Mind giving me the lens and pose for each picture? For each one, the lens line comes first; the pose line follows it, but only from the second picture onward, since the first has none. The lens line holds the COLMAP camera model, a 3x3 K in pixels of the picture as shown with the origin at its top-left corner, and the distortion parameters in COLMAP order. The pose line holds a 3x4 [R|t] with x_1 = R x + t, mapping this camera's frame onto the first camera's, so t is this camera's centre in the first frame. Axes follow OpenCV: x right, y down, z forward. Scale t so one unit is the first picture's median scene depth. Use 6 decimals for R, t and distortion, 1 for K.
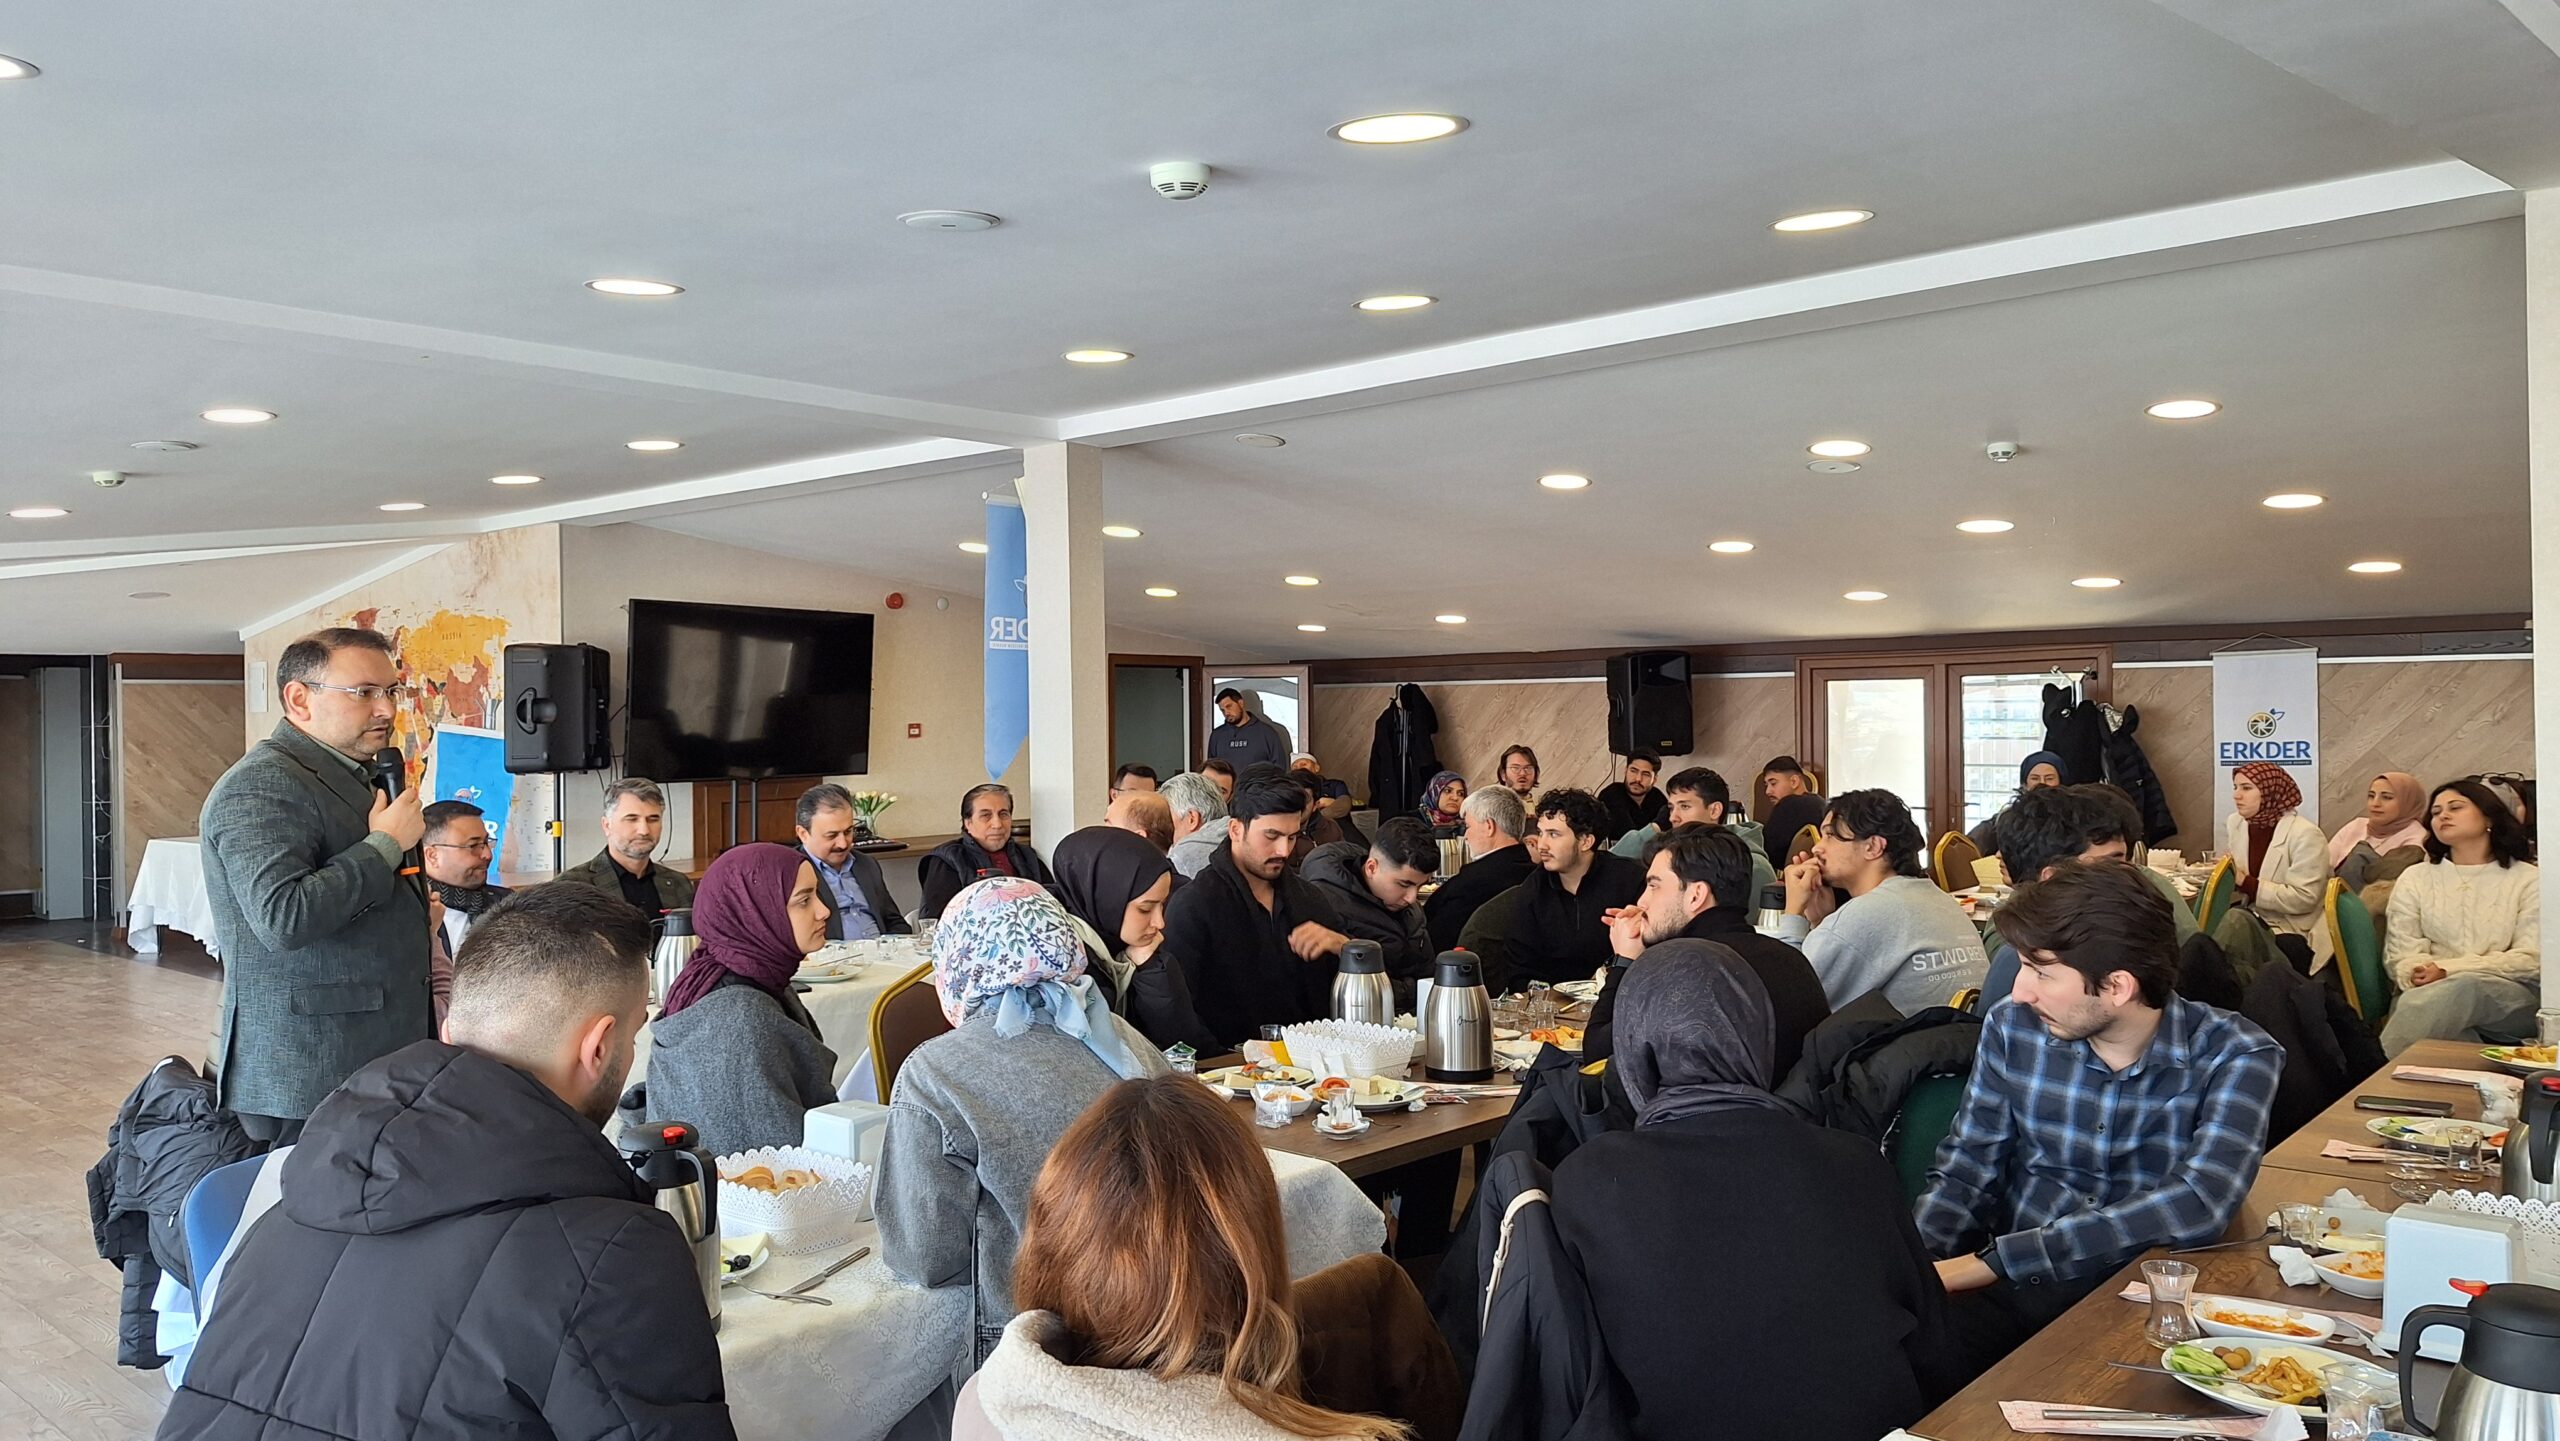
lens RADIAL K [[1780.2, 0, 1280.0], [0, 1780.2, 720.5], [0, 0, 1]] dist [0.112341, -0.133230]
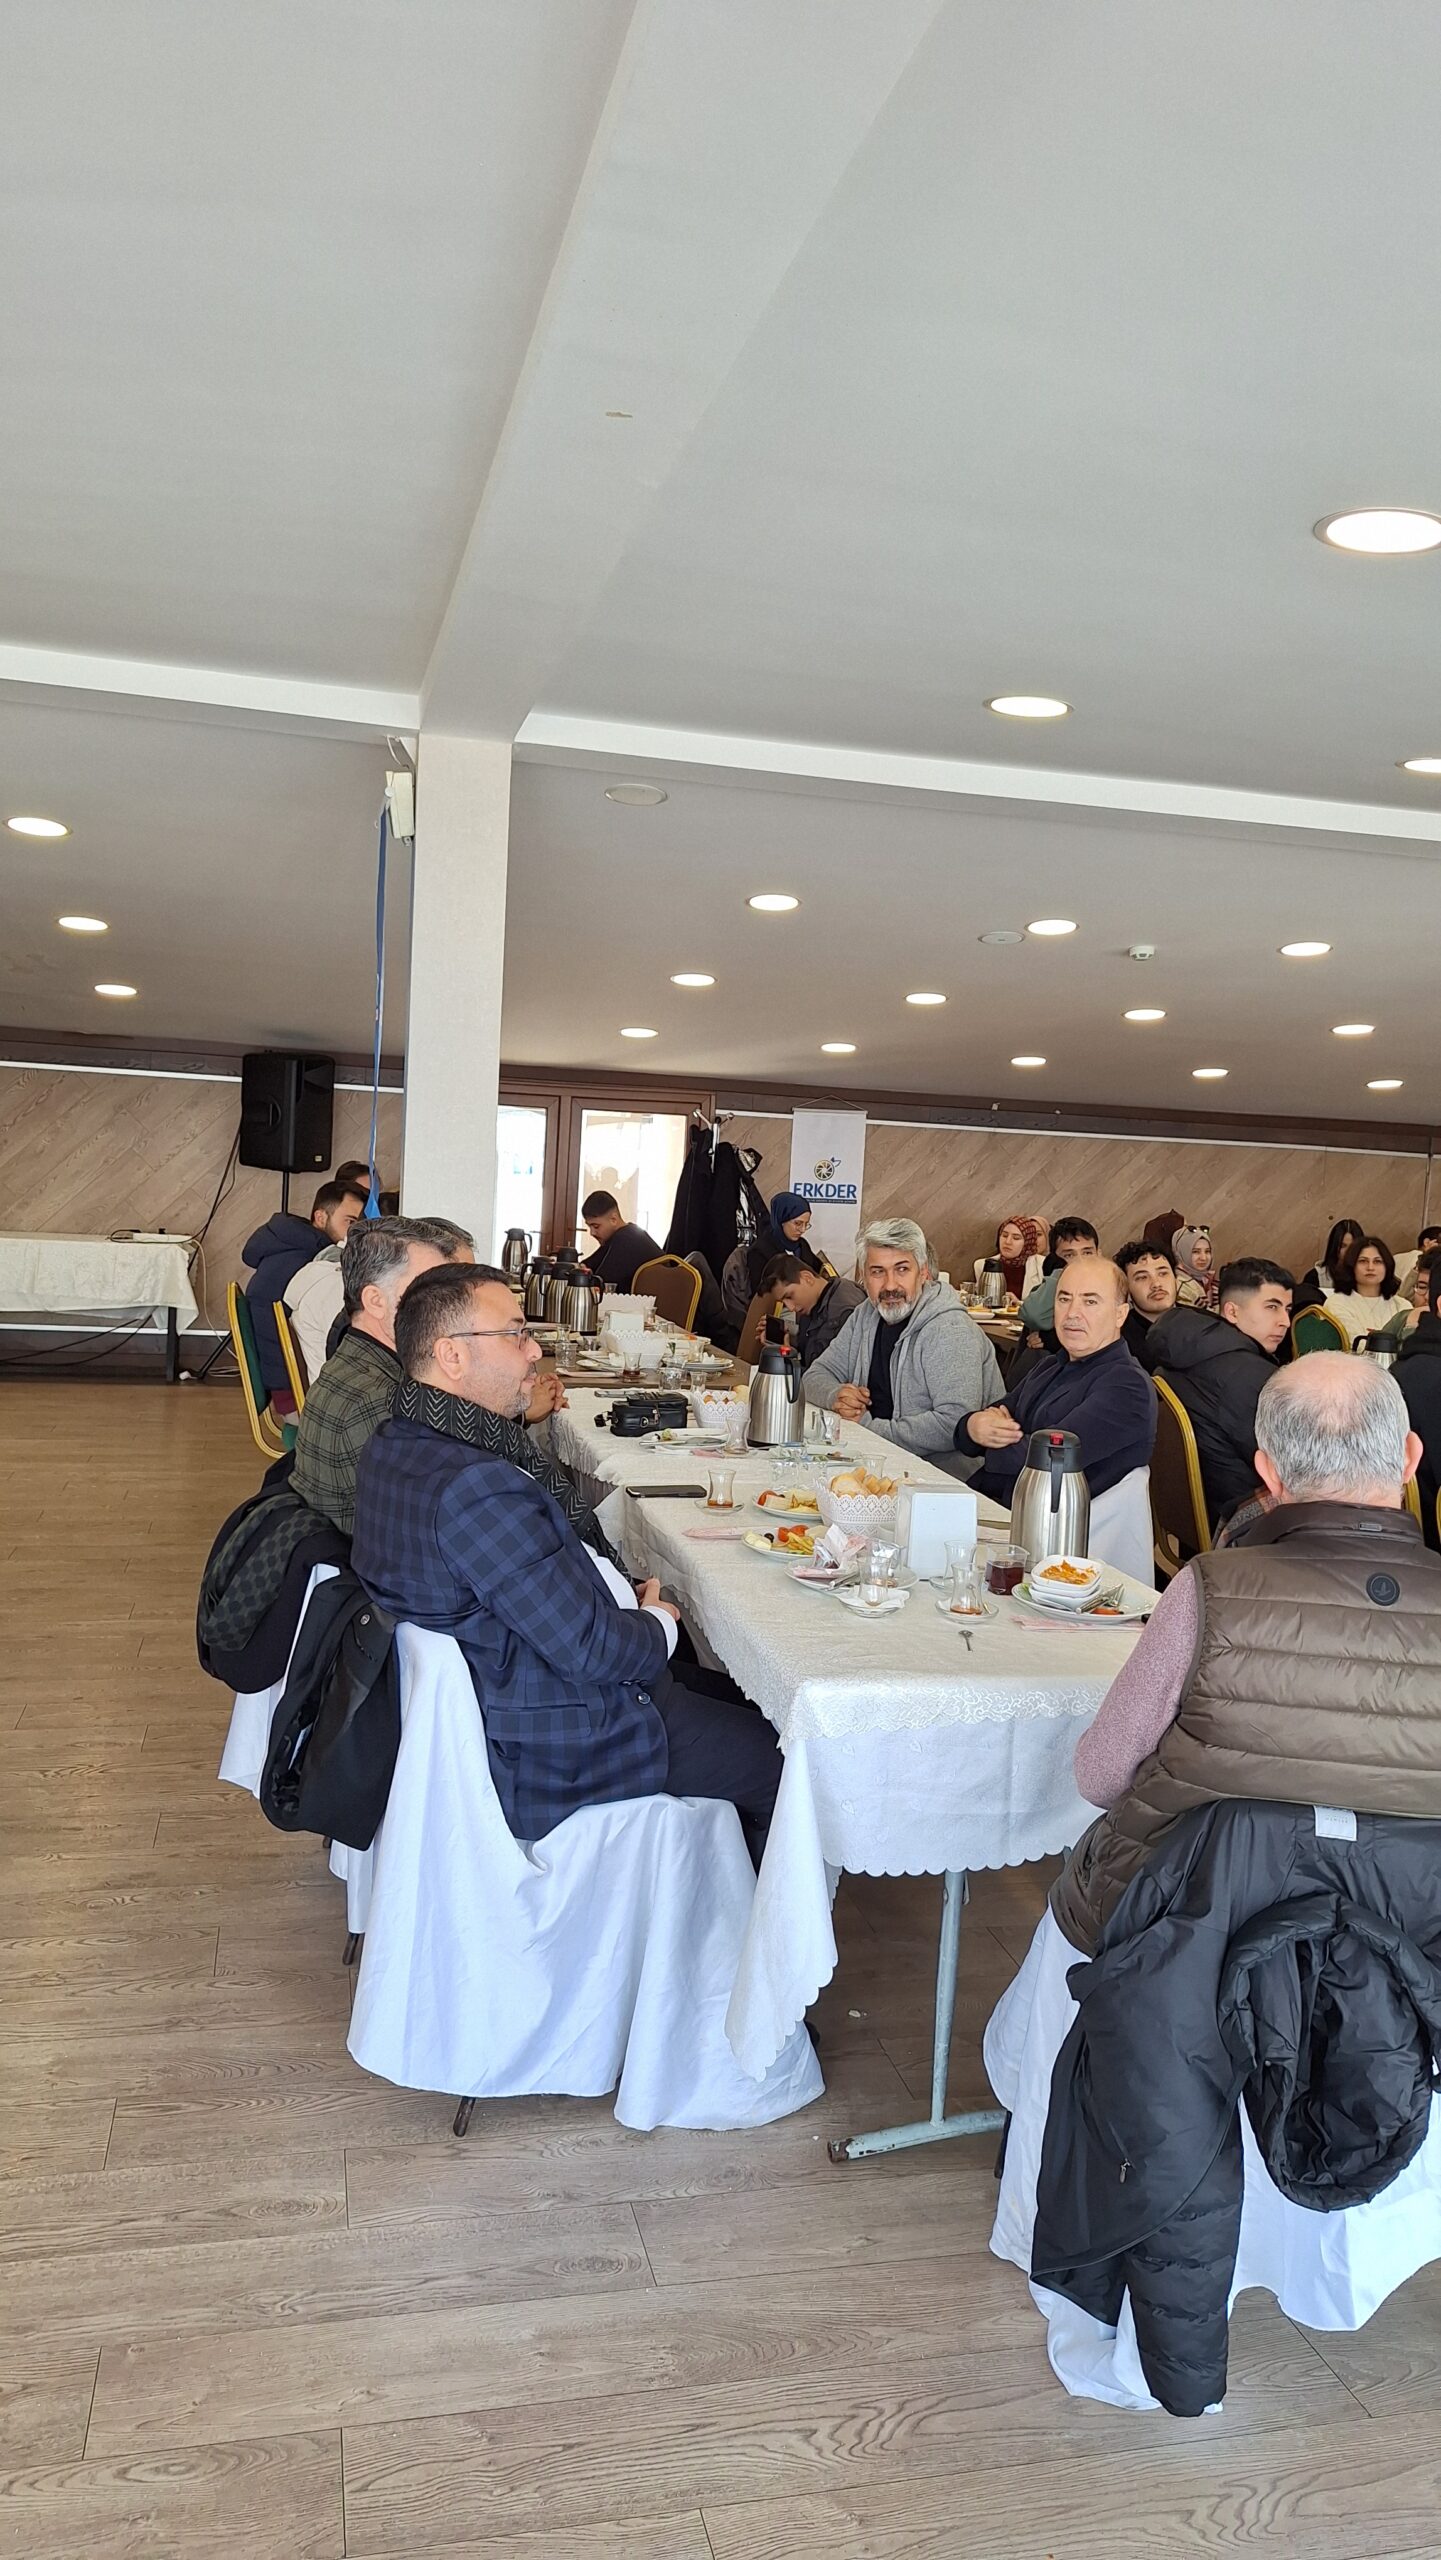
lens RADIAL K [[1783.2, 0, 731.2], [0, 1783.2, 1319.9], [0, 0, 1]] dist [0.123369, -0.144069]
pose [[0.565497, -0.034638, 0.824023, -0.516613], [-0.061704, 0.994541, 0.084151, 0.005784], [-0.822439, -0.098432, 0.560272, 0.373455]]
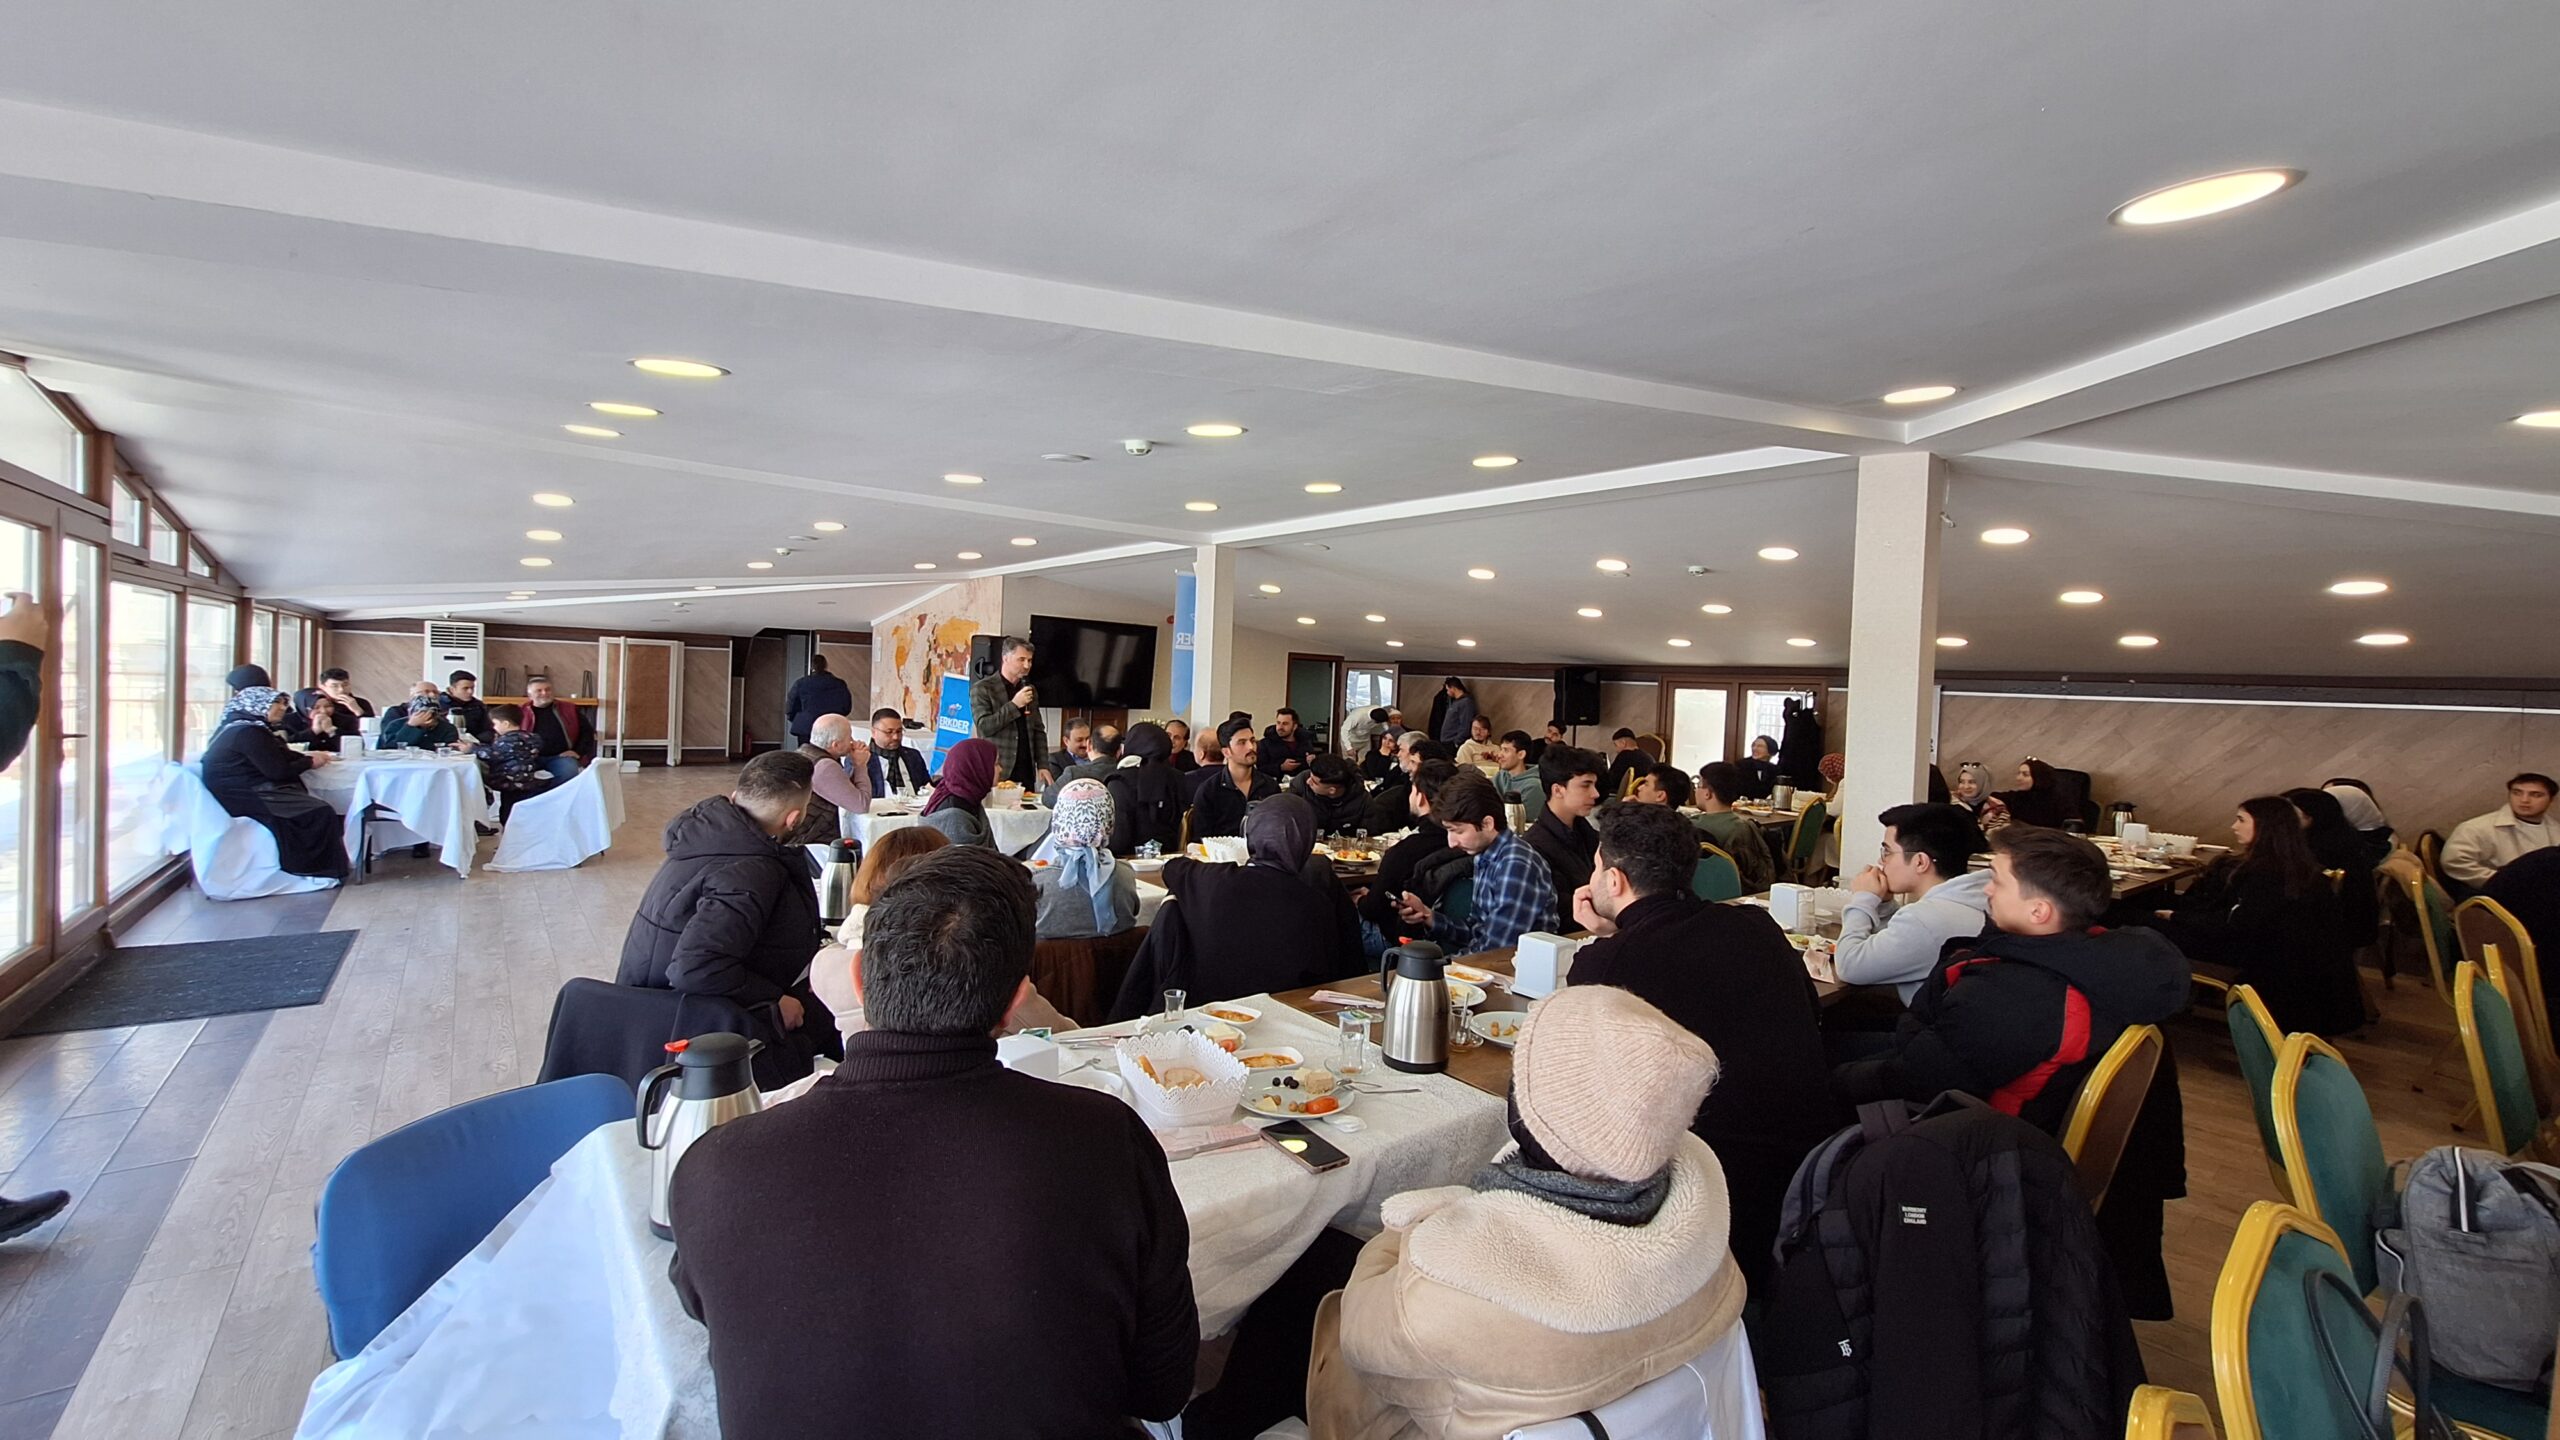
lens RADIAL K [[1023.6, 0, 1290.6], [0, 1023.6, 710.1], [0, 0, 1]] dist [-0.001315, -0.000006]
pose [[0.984280, 0.058429, -0.166669, 0.120819], [-0.054931, 0.998164, 0.025526, -0.006710], [0.167854, -0.015969, 0.985682, -0.073742]]
